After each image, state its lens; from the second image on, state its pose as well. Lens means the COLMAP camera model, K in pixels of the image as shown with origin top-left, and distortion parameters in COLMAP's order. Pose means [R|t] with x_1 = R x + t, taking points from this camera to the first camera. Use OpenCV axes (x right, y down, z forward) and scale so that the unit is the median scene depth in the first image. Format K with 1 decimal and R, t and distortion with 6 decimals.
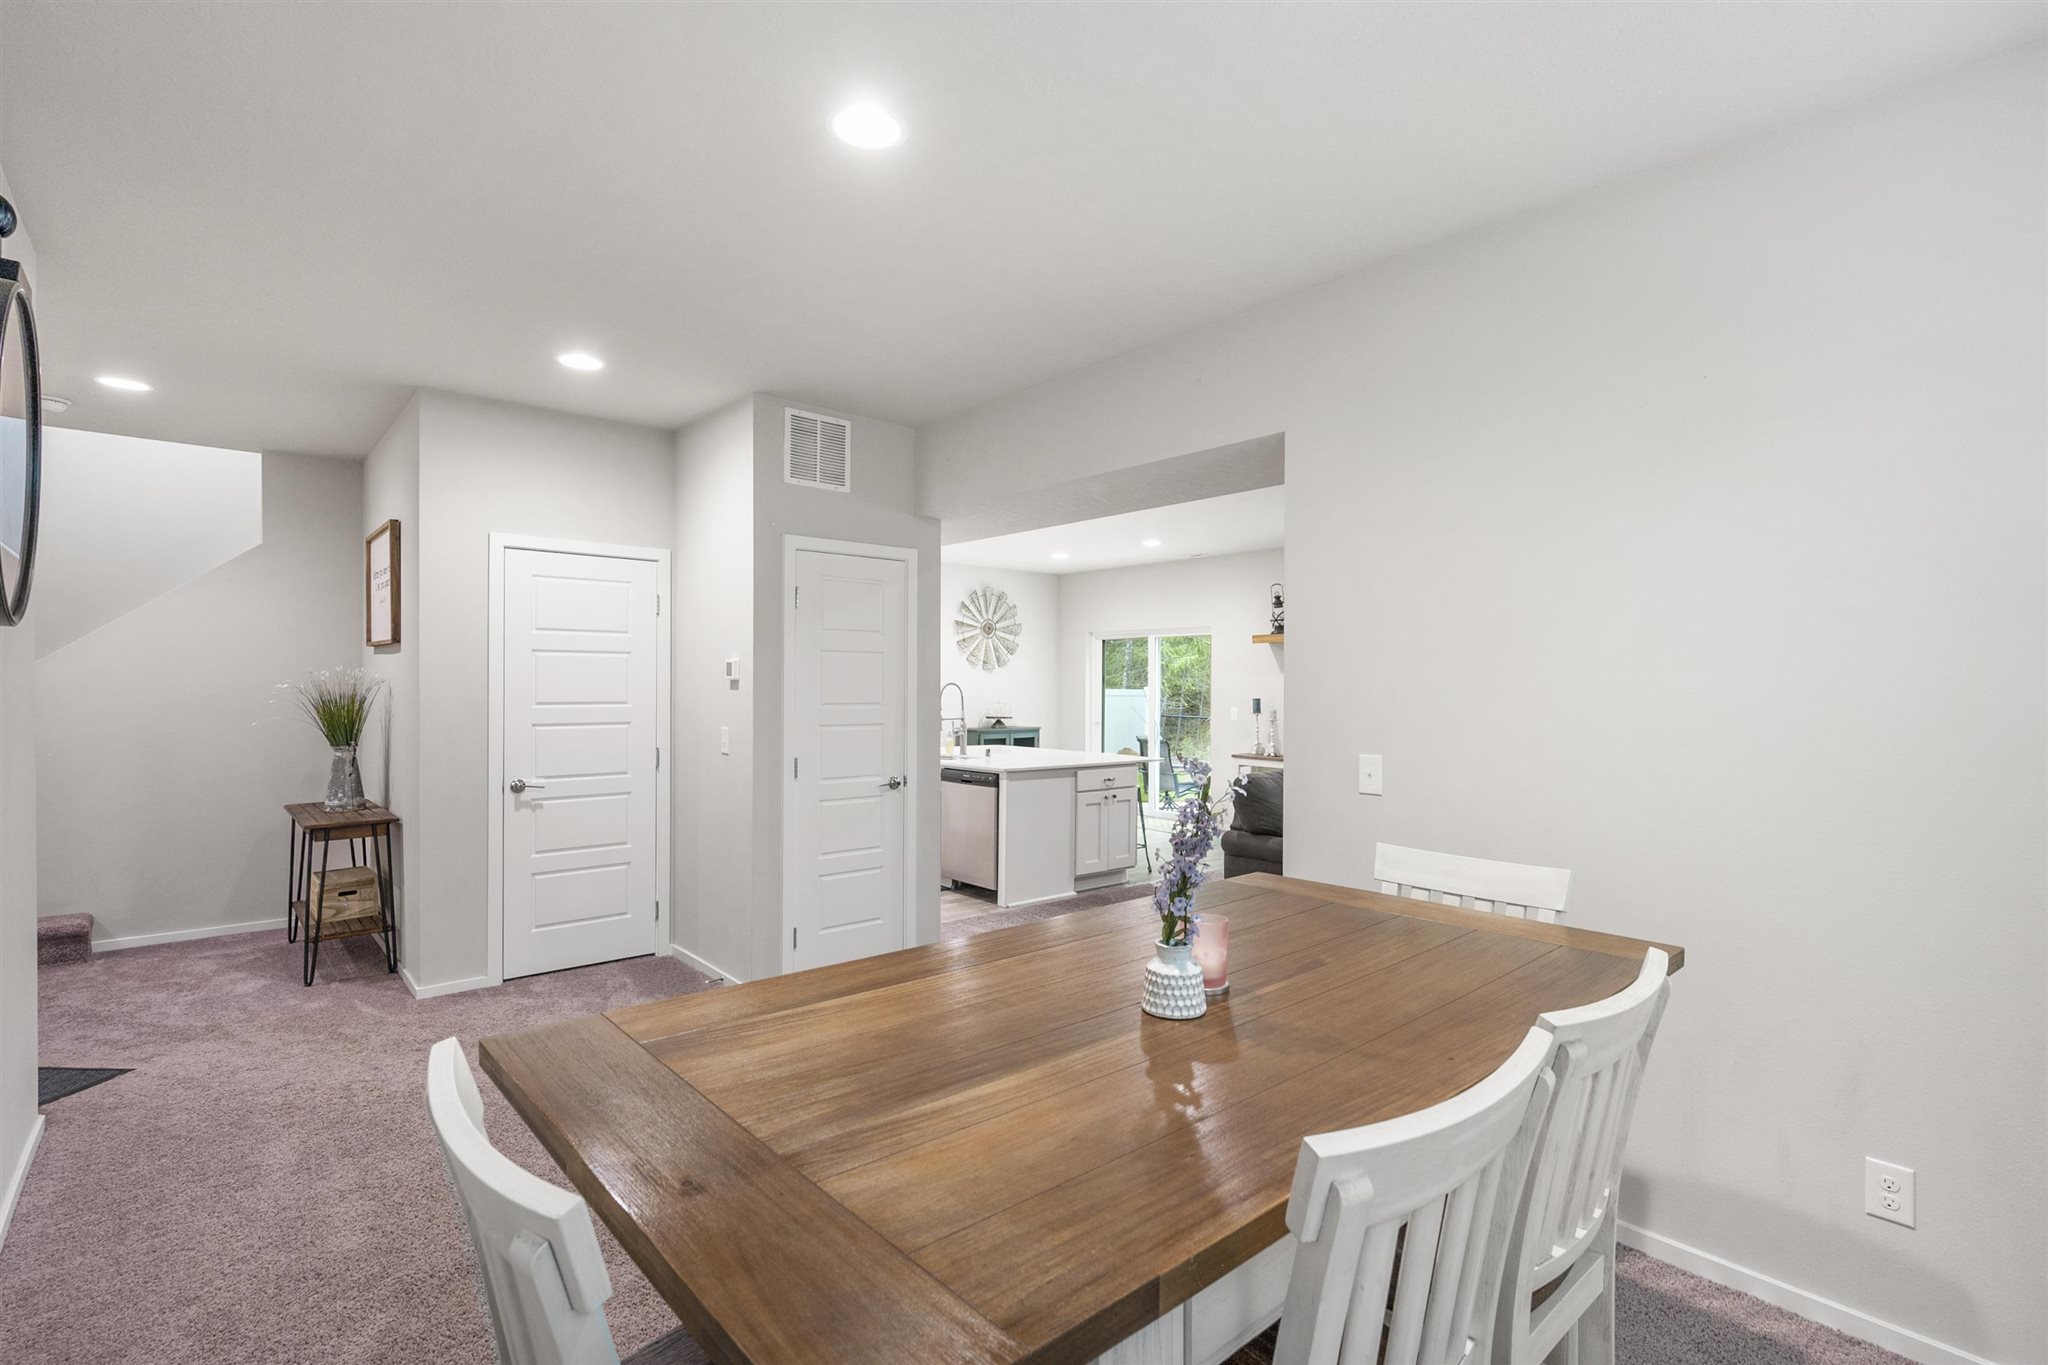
lens RADIAL K [[927.0, 0, 1021.2], [0, 927.0, 693.0], [0, 0, 1]] dist [0.000458, 0.000003]
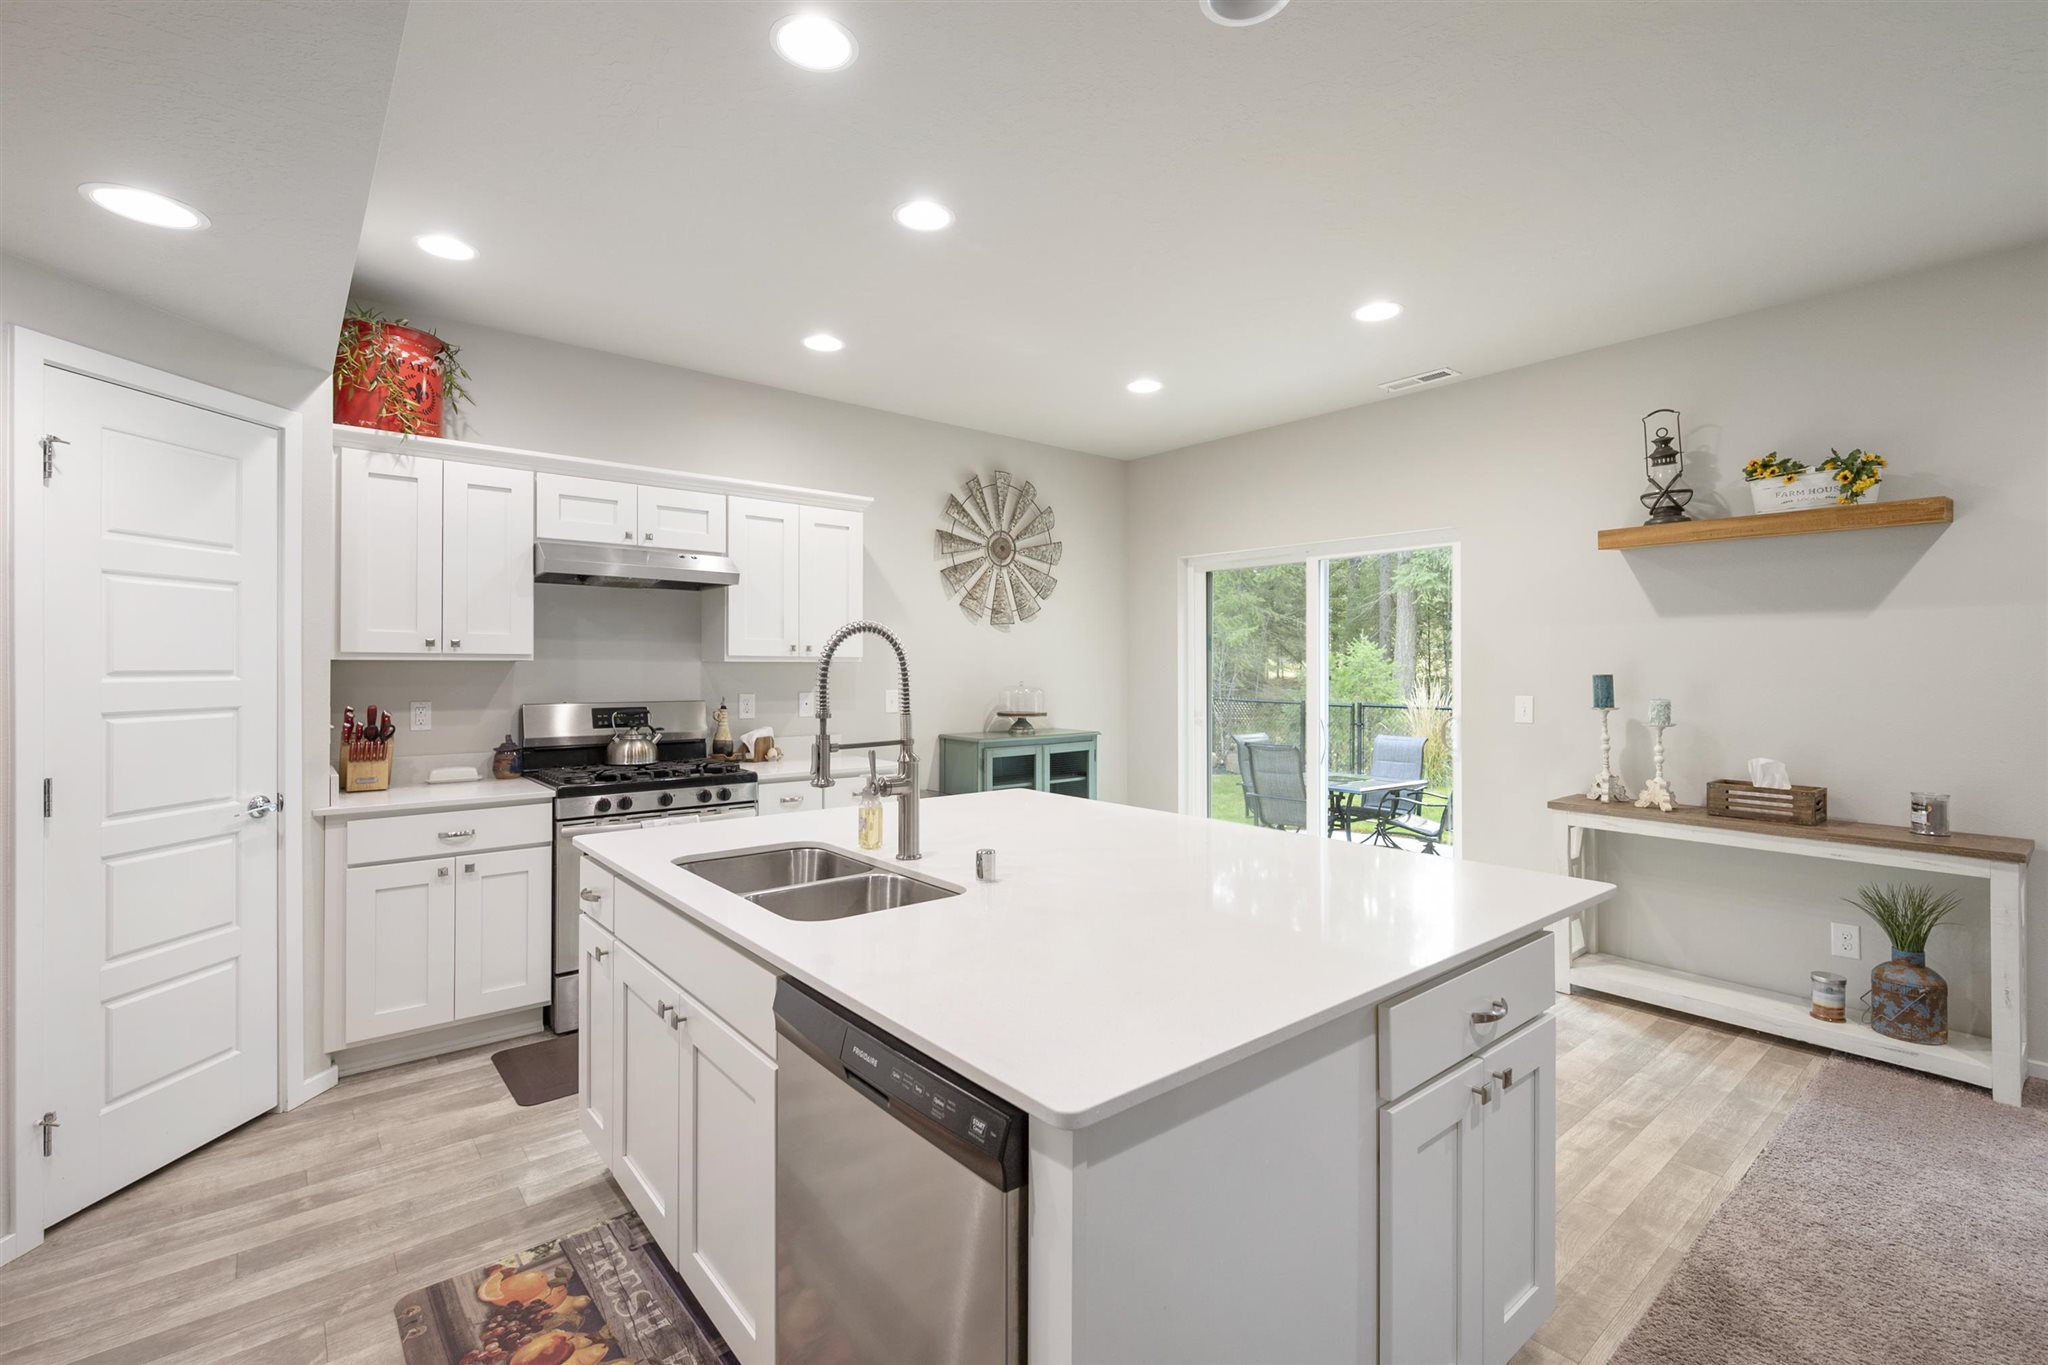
lens RADIAL K [[911.3, 0, 1031.3], [0, 911.3, 678.3], [0, 0, 1]] dist [0.001506, -0.000305]
pose [[0.999903, -0.005735, -0.012695, -0.011950], [0.005794, 0.999972, 0.004647, 0.003465], [0.012668, -0.004720, 0.999909, 0.478479]]
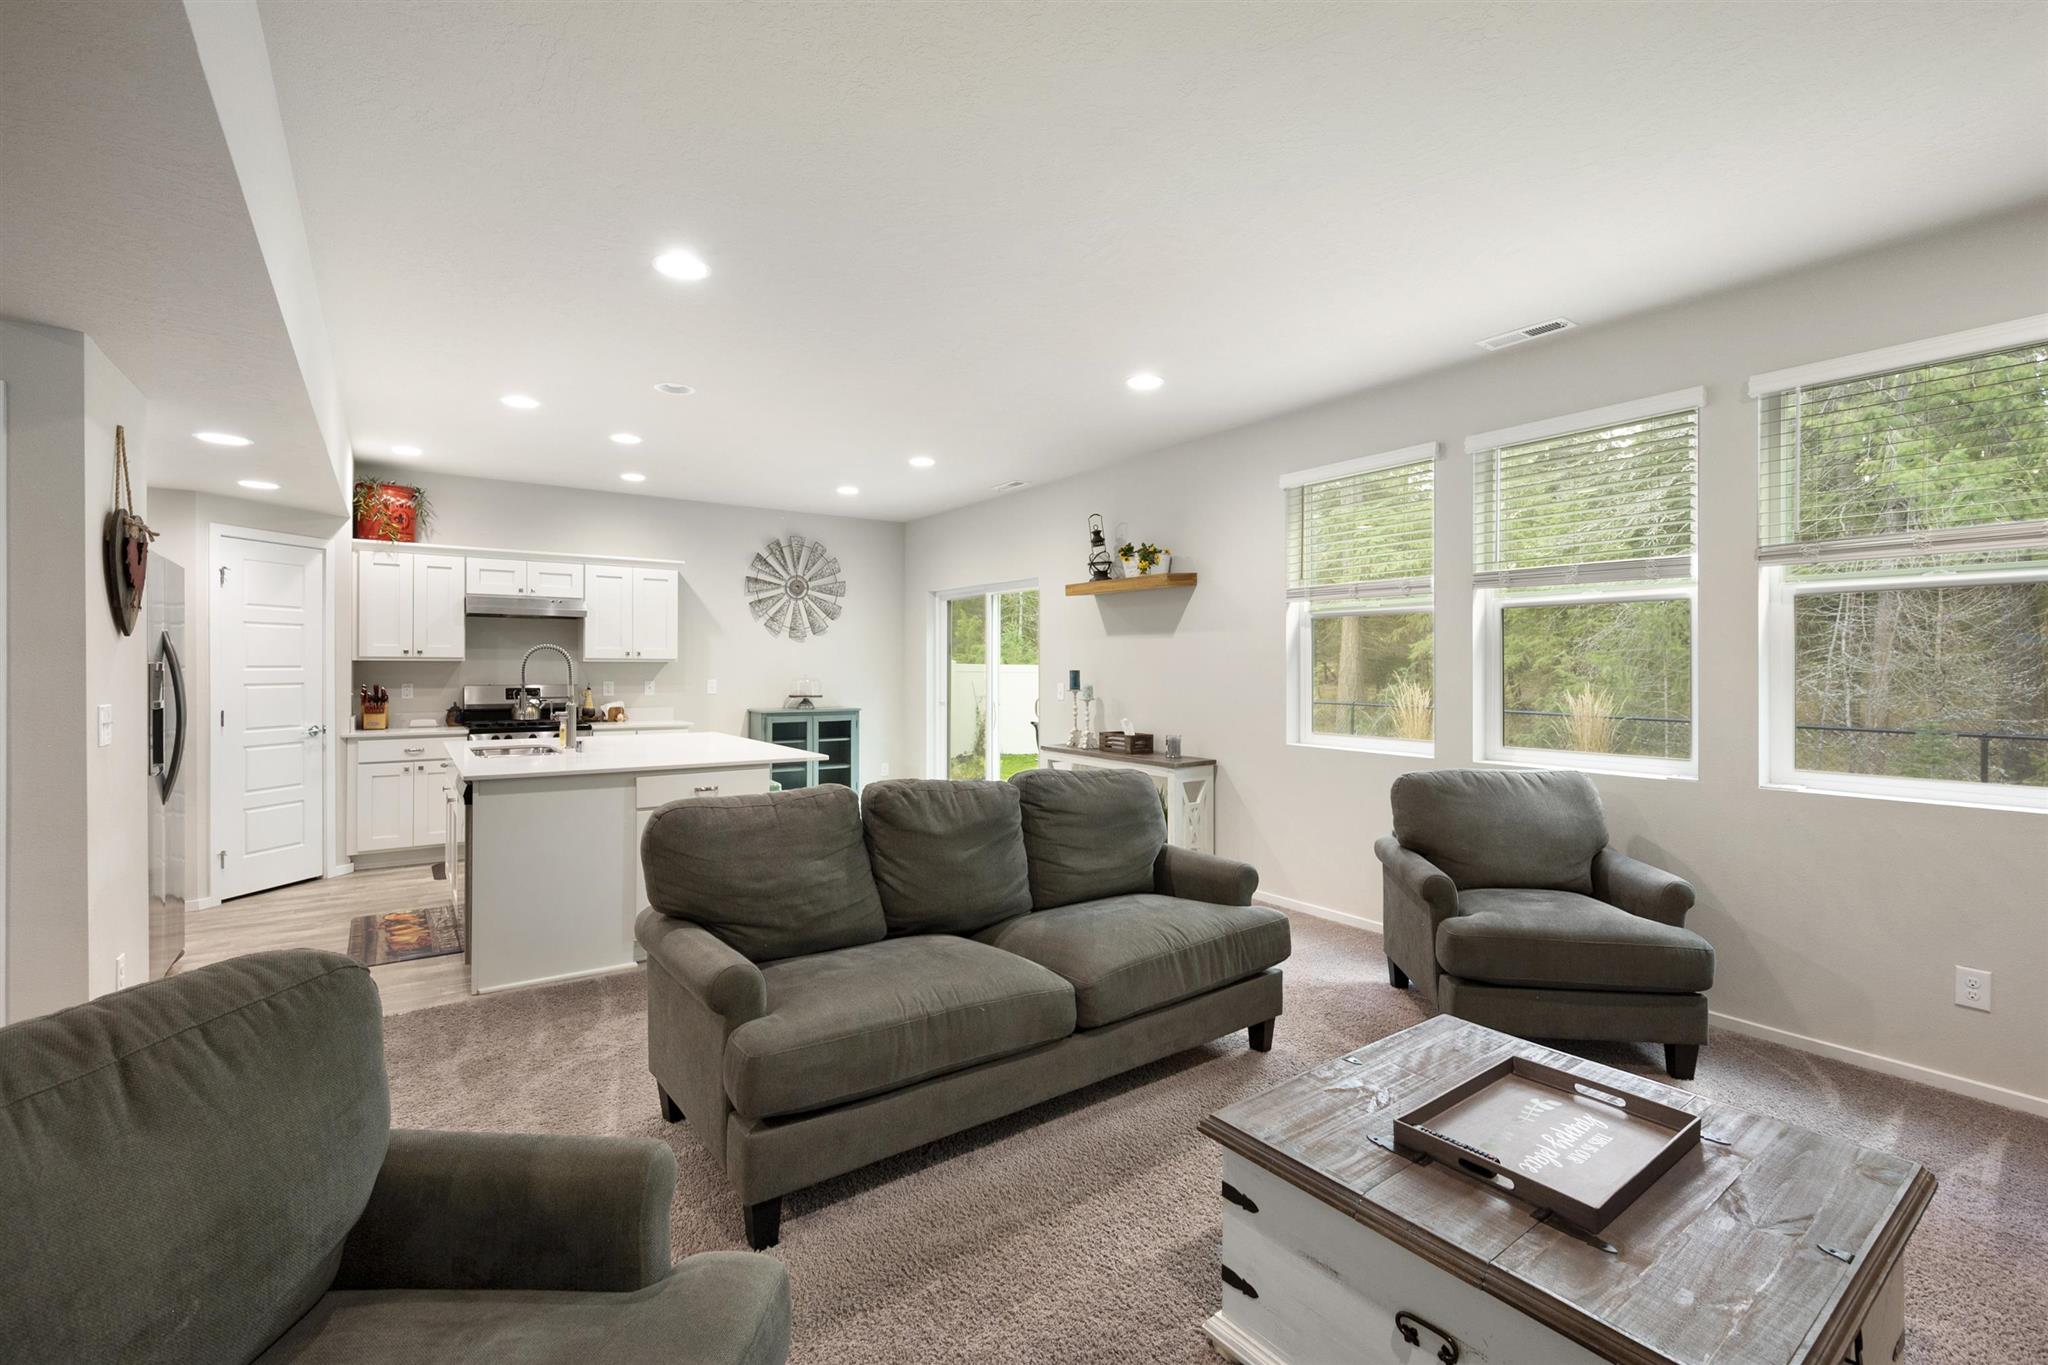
lens RADIAL K [[889.0, 0, 1024.0], [0, 889.0, 682.5], [0, 0, 1]] dist [-0.000293, -0.000059]
pose [[0.995777, -0.002476, -0.091772, 0.238297], [0.003374, 0.999948, 0.009631, 0.007551], [0.091743, -0.009900, 0.995734, 0.243541]]
